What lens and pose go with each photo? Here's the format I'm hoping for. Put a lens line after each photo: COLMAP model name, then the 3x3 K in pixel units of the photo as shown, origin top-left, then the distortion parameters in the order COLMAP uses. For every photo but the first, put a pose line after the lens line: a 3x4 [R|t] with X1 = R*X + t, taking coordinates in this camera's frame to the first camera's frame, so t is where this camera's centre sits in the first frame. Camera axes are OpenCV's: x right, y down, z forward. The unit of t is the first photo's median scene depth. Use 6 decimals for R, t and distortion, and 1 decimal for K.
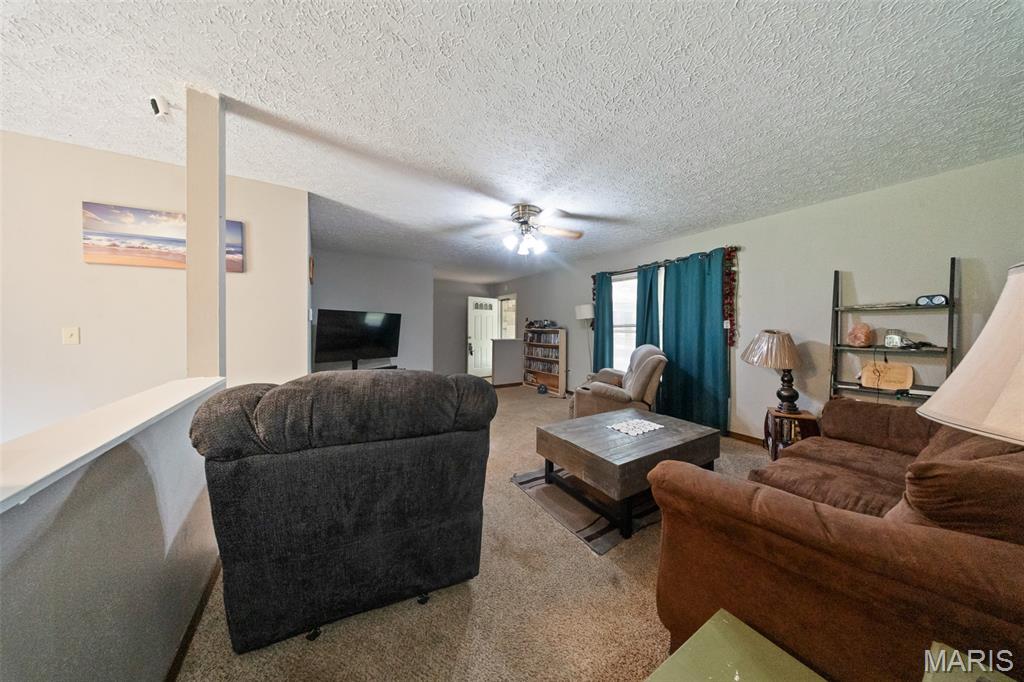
lens RADIAL K [[304.4, 0, 509.7], [0, 304.4, 331.2], [0, 0, 1]] dist [0.000022, -0.000013]
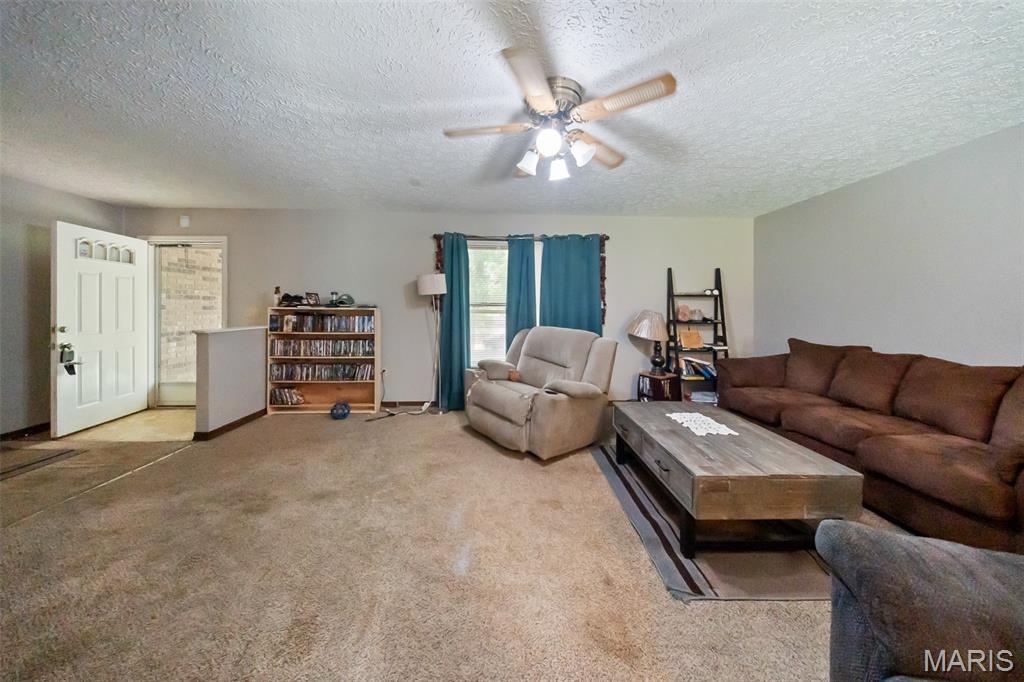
lens RADIAL K [[316.6, 0, 510.9], [0, 316.6, 310.1], [0, 0, 1]] dist [0.000772, 0.000007]
pose [[0.496910, -0.004409, 0.867791, -0.265389], [0.002273, 0.999990, 0.003779, -0.005081], [-0.867799, 0.000094, 0.496915, 0.426895]]
